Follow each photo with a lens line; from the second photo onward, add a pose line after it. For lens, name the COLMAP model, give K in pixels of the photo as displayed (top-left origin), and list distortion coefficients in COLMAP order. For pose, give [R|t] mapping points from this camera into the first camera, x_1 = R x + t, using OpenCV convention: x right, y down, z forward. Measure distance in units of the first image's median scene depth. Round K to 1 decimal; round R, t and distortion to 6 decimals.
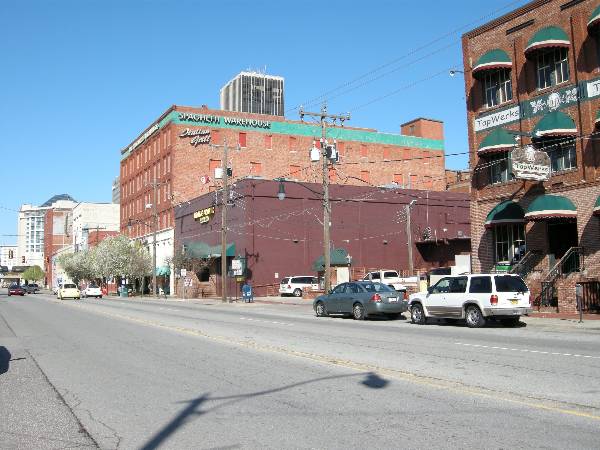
lens RADIAL K [[623.0, 0, 297.2], [0, 623.0, 230.3], [0, 0, 1]] dist [-0.159188, 0.016046]
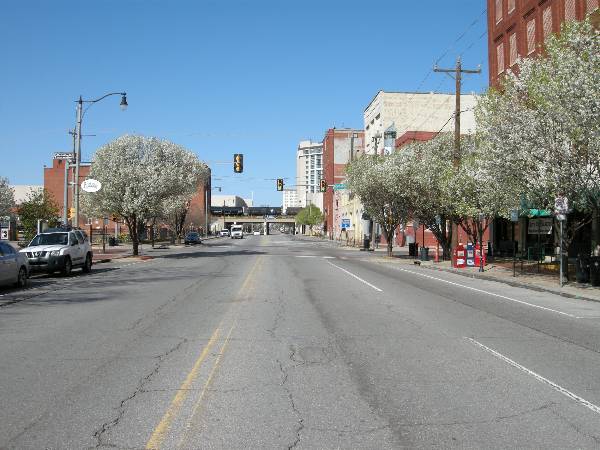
lens RADIAL K [[623.0, 0, 297.2], [0, 623.0, 230.3], [0, 0, 1]] dist [-0.159188, 0.016046]
pose [[0.903353, 0.028918, -0.427921, -0.071907], [0.006955, 0.996606, 0.082030, 0.016017], [0.428841, -0.077078, 0.900086, 0.180375]]
